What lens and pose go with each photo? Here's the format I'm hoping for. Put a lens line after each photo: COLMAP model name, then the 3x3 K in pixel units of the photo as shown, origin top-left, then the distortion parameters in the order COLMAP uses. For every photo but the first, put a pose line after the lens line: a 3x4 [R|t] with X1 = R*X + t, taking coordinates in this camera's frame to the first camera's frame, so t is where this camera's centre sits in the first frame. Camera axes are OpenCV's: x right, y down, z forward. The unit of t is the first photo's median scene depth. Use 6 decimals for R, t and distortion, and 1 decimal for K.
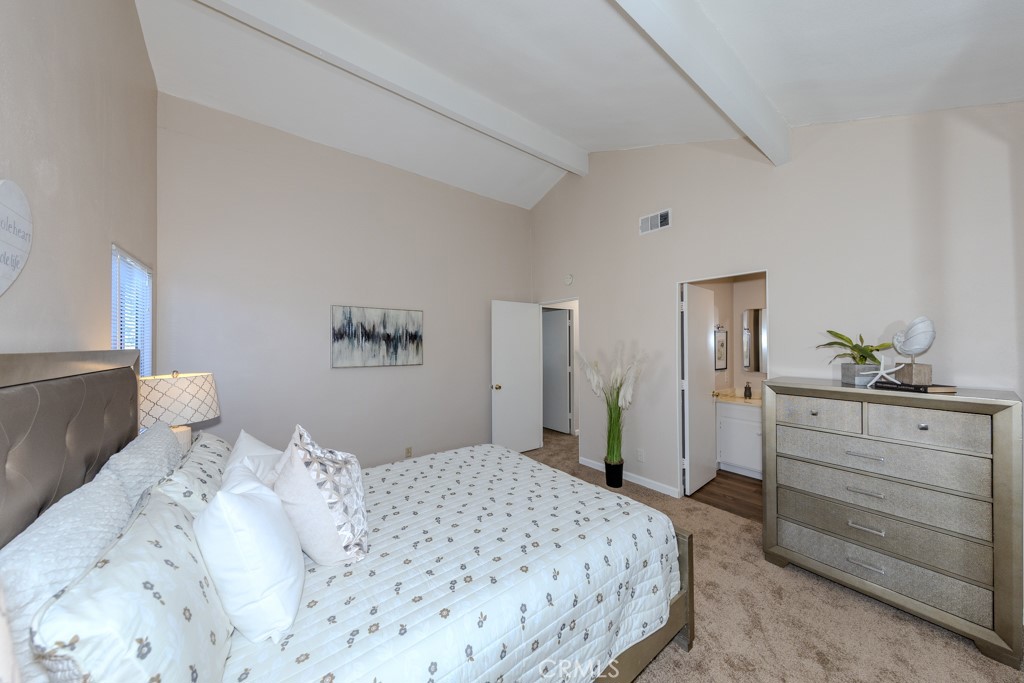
lens RADIAL K [[346.4, 0, 514.9], [0, 346.4, 345.4], [0, 0, 1]] dist [0.001103, -0.000047]
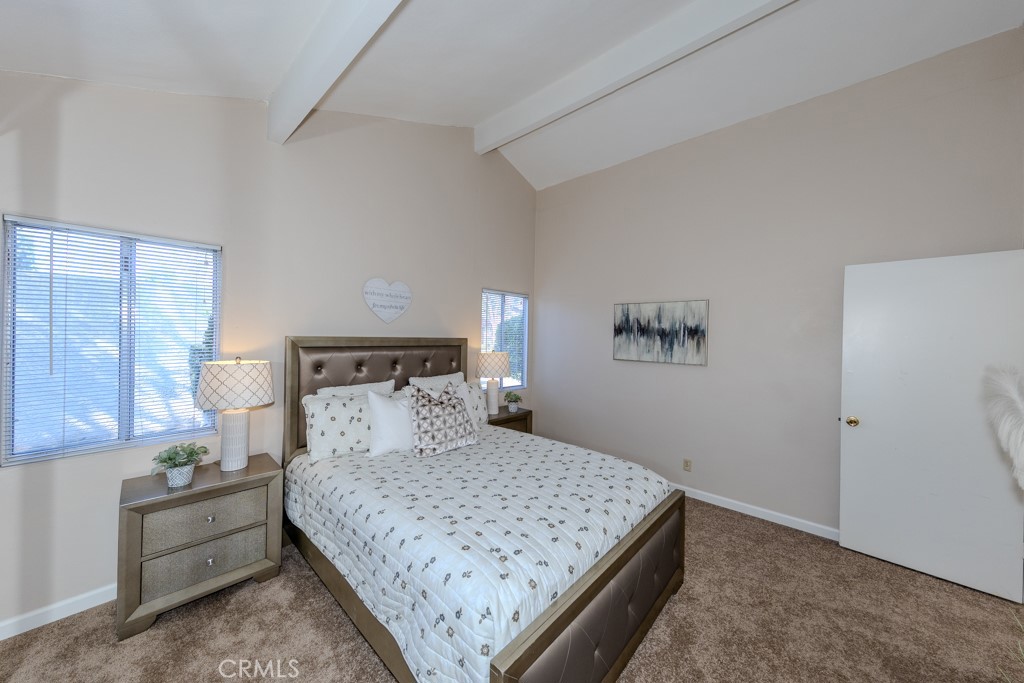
lens RADIAL K [[346.4, 0, 491.9], [0, 346.4, 332.0], [0, 0, 1]] dist [0.001103, -0.000047]
pose [[0.132317, -0.008708, -0.991169, 0.514626], [-0.026626, 0.999569, -0.012336, -0.000365], [0.990850, 0.028023, 0.132028, 0.432501]]
